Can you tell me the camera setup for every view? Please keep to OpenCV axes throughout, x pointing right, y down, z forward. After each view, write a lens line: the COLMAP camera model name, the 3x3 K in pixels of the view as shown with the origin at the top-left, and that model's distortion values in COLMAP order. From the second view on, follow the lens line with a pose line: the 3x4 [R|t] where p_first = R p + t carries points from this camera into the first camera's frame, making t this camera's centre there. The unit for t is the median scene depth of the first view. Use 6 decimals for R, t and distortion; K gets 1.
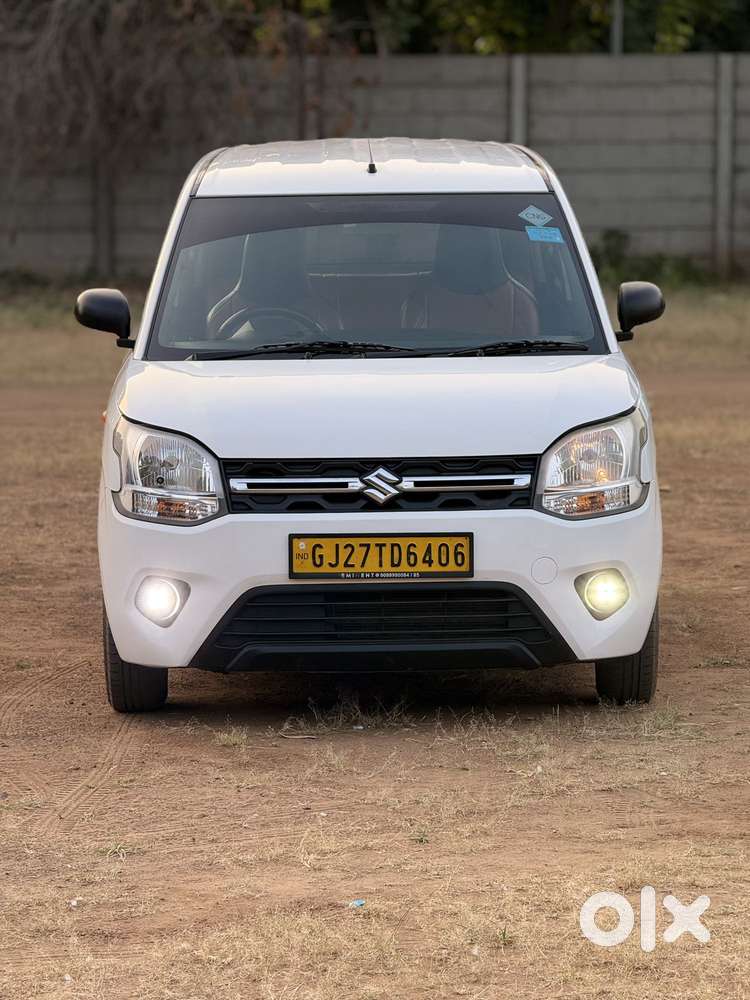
lens RADIAL K [[4640.0, 0, 375.0], [0, 4640.0, 500.0], [0, 0, 1]] dist [0.192932, 1.871648]
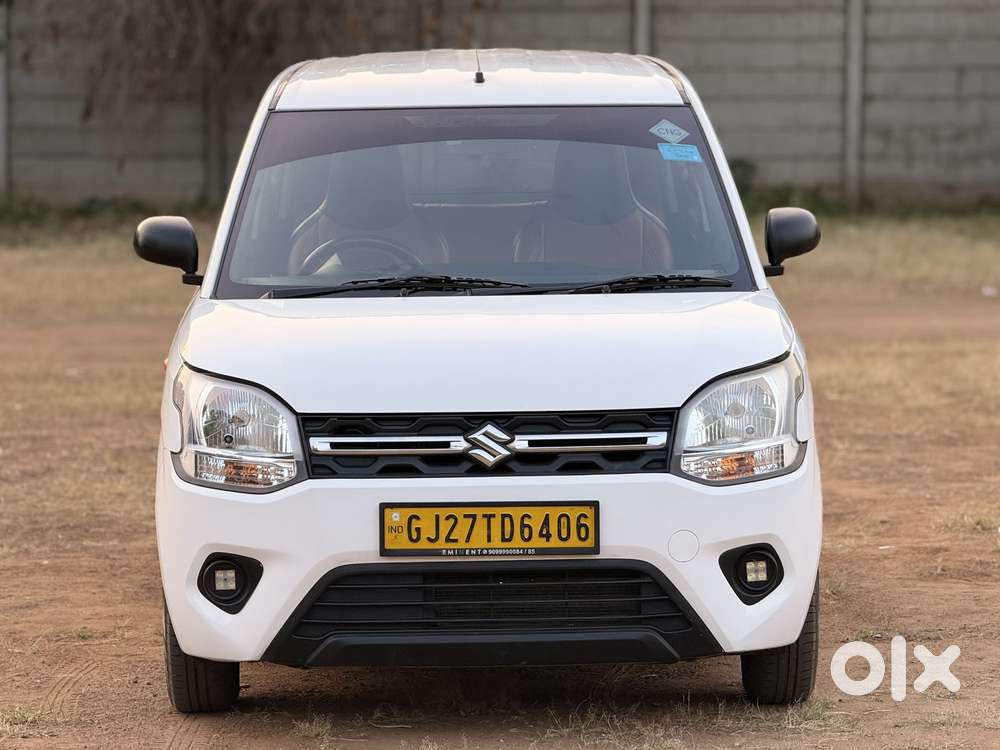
lens RADIAL K [[4640.0, 0, 500.0], [0, 4640.0, 375.0], [0, 0, 1]] dist [0.192932, 1.871648]
pose [[0.999997, -0.001259, 0.001975, 0.001556], [0.001293, 0.999845, -0.017560, -0.001056], [-0.001953, 0.017563, 0.999844, 0.155806]]
